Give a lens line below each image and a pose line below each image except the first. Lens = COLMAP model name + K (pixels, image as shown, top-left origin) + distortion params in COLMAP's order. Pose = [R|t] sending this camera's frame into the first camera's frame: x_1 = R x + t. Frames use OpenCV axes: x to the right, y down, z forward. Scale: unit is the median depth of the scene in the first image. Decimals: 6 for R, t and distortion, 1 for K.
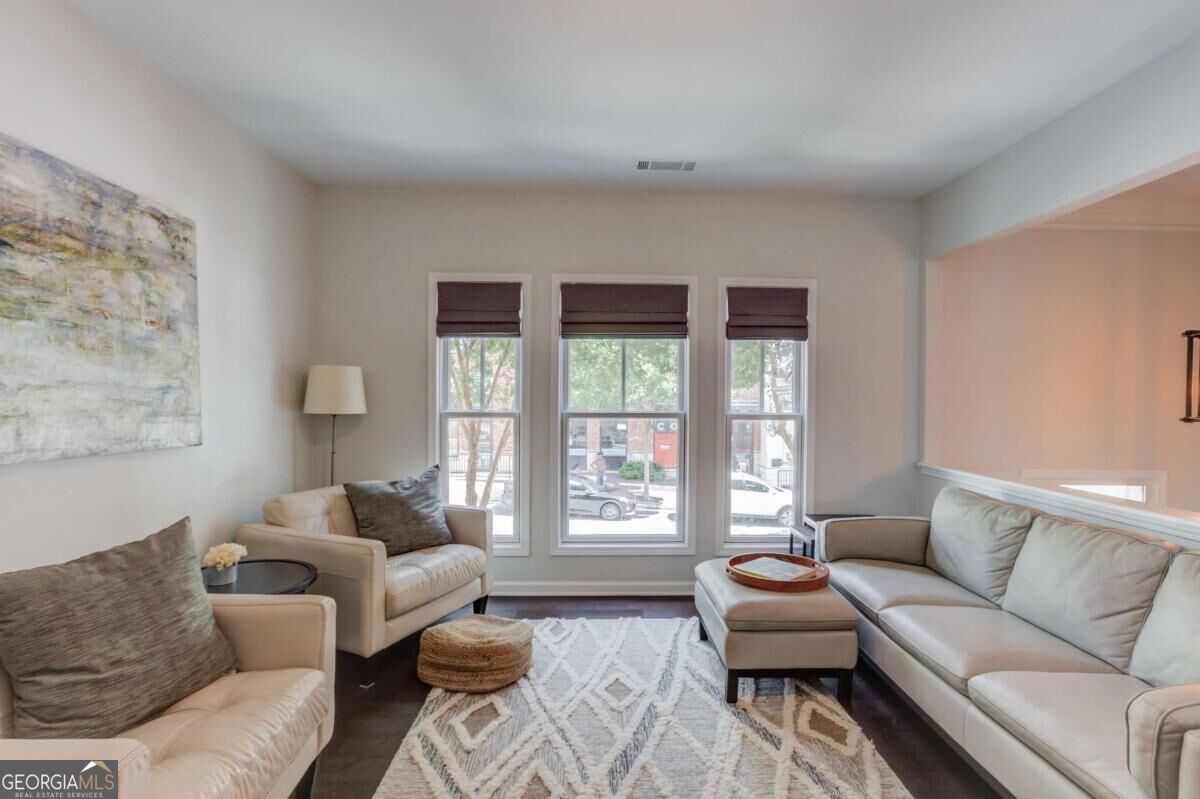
lens RADIAL K [[599.8, 0, 601.6], [0, 599.8, 394.7], [0, 0, 1]] dist [-0.001456, 0.035678]
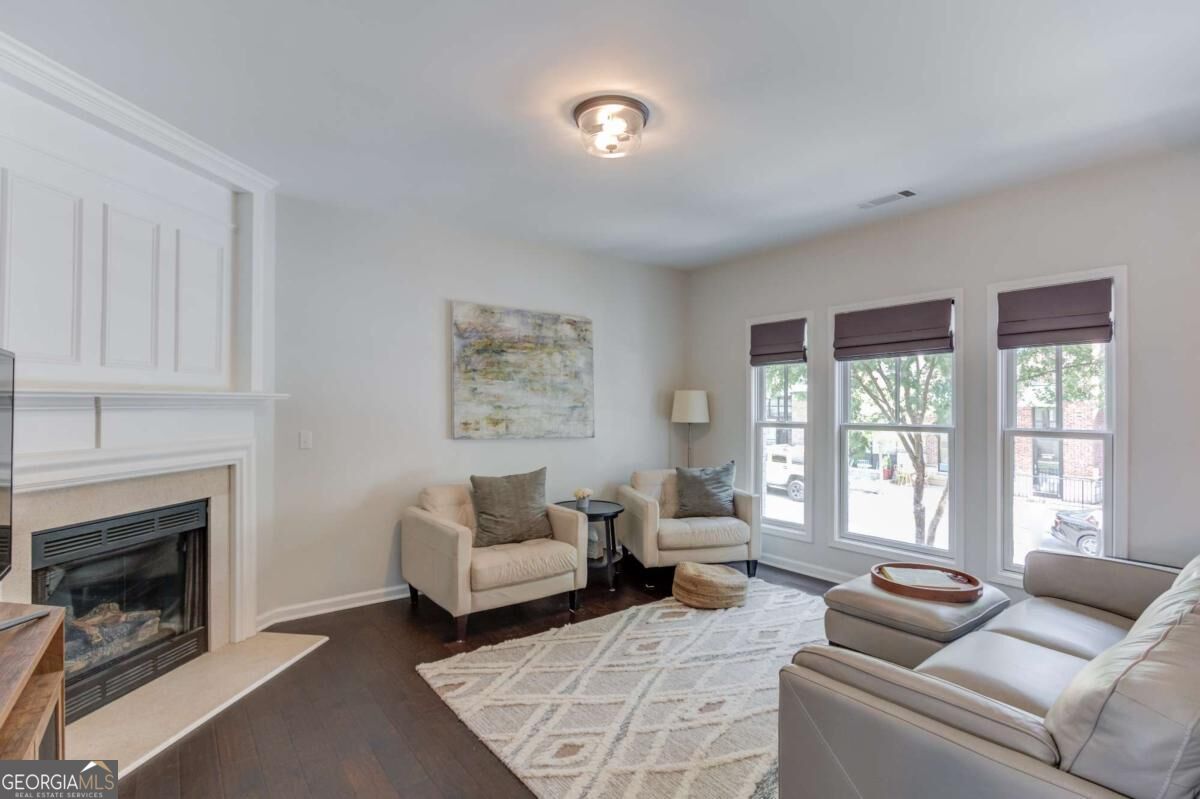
lens RADIAL K [[574.8, 0, 592.6], [0, 574.8, 403.2], [0, 0, 1]] dist [0.000110, 0.001331]
pose [[0.579680, -0.013258, -0.814737, 0.841538], [0.004212, 0.999903, -0.013274, 0.000913], [0.814834, 0.004263, 0.579679, -0.046026]]
